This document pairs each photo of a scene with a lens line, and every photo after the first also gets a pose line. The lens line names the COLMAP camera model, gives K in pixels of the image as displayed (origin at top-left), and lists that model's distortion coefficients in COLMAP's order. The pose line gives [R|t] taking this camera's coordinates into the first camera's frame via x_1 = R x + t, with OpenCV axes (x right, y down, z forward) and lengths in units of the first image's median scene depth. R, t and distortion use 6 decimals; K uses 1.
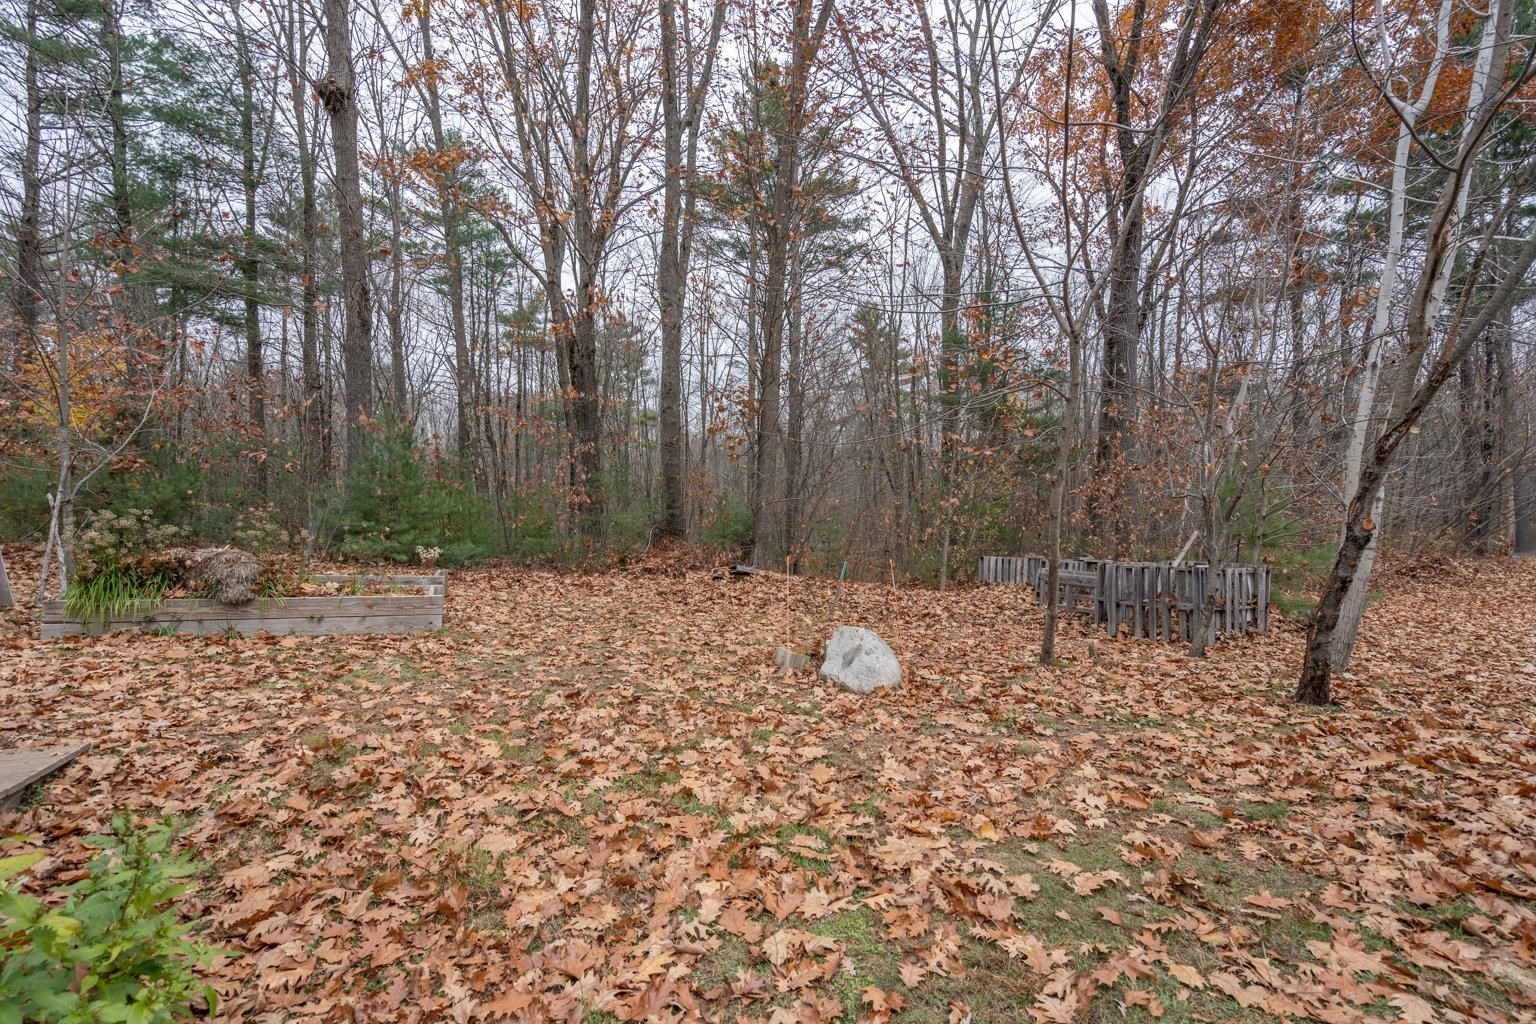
lens RADIAL K [[707.9, 0, 768.3], [0, 707.9, 512.6], [0, 0, 1]] dist [-0.003448, 0.002852]
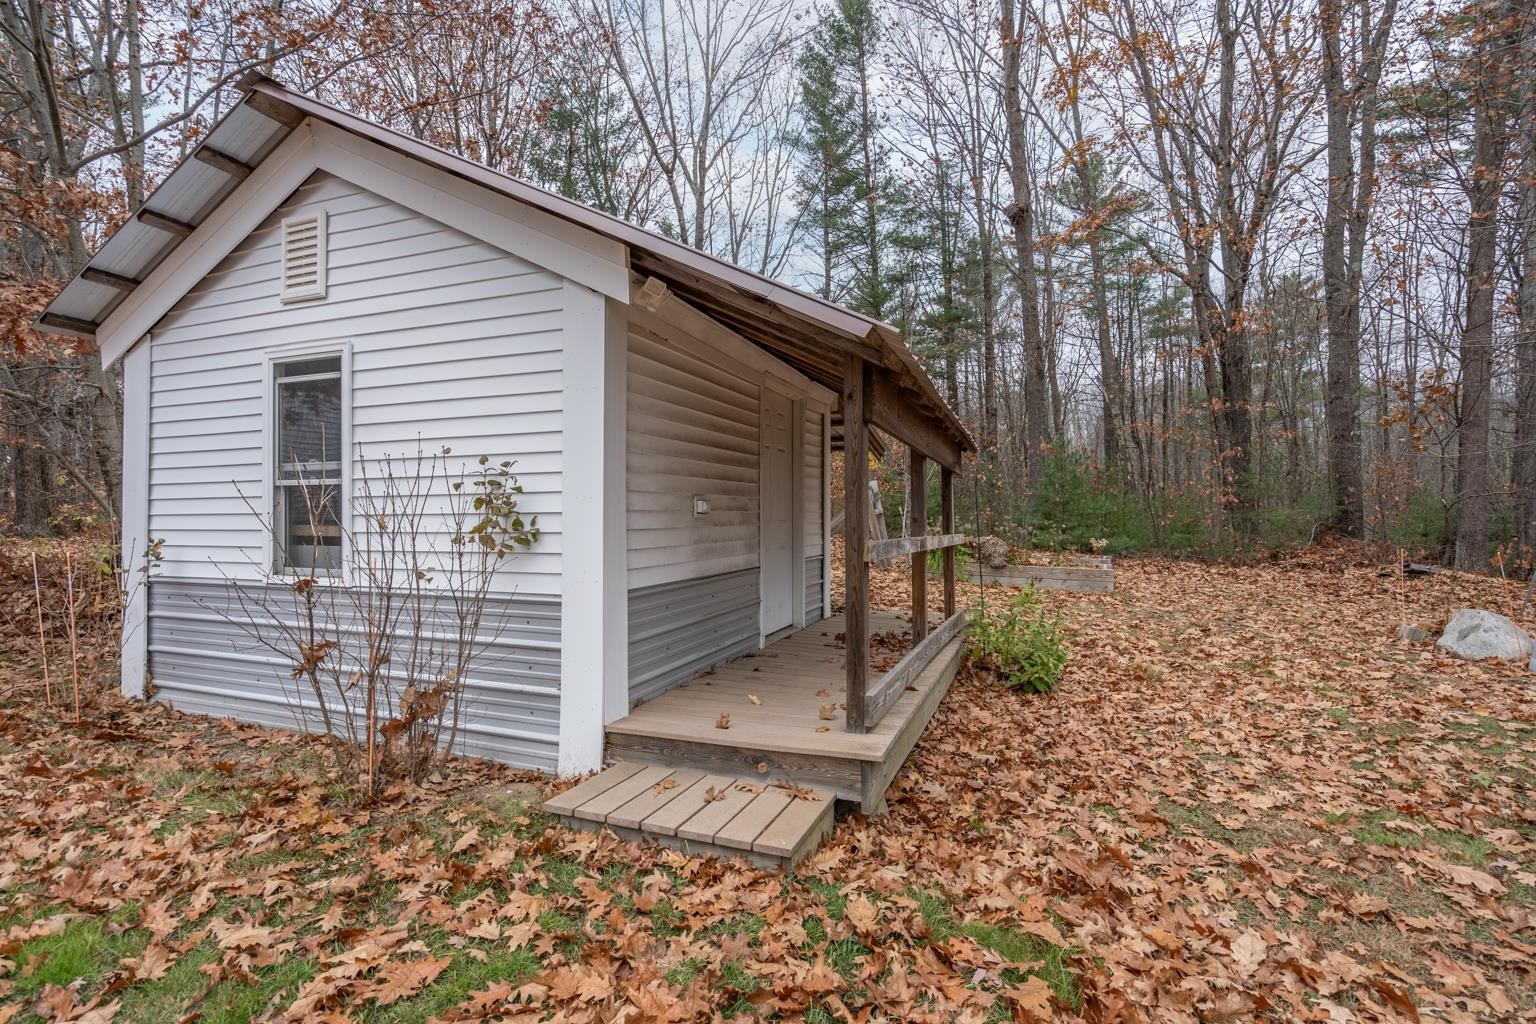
lens RADIAL K [[707.9, 0, 756.8], [0, 707.9, 512.9], [0, 0, 1]] dist [-0.003448, 0.002852]
pose [[0.648195, -0.012882, -0.761366, 0.114099], [0.017039, 0.999852, -0.002410, -0.008748], [0.761284, -0.011410, 0.648318, -0.320907]]
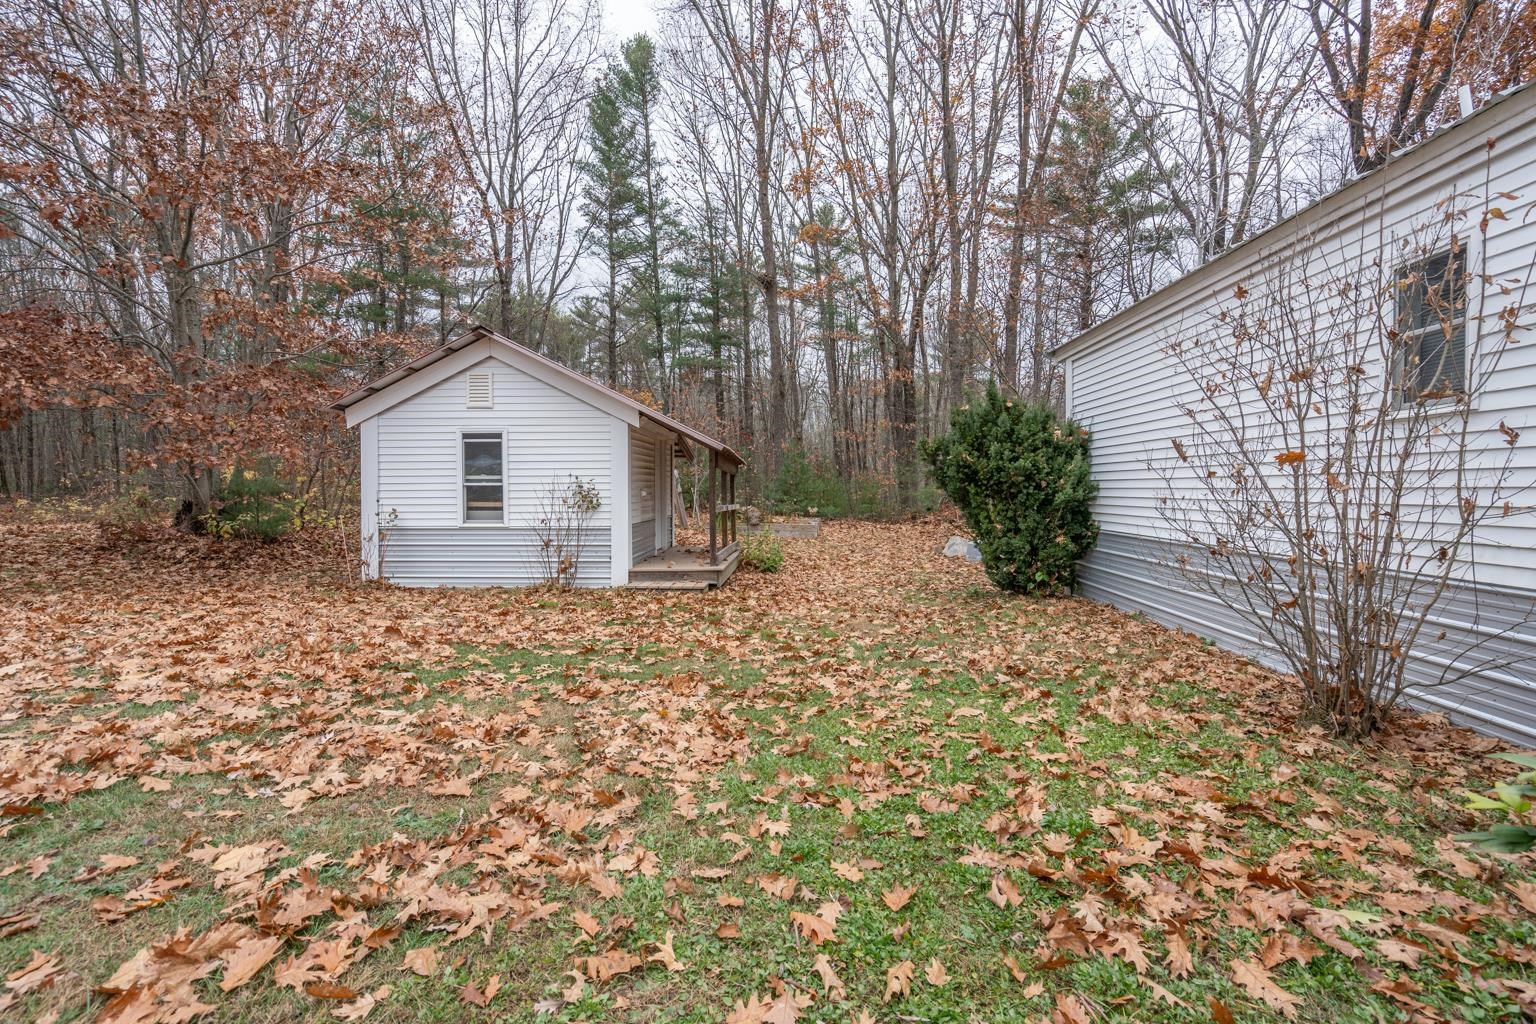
lens RADIAL K [[707.9, 0, 763.7], [0, 707.9, 503.6], [0, 0, 1]] dist [-0.003448, 0.002852]
pose [[0.866554, -0.001800, -0.499080, 0.392142], [0.017445, 0.999492, 0.026685, -0.021265], [0.498778, -0.031831, 0.866145, -0.792511]]
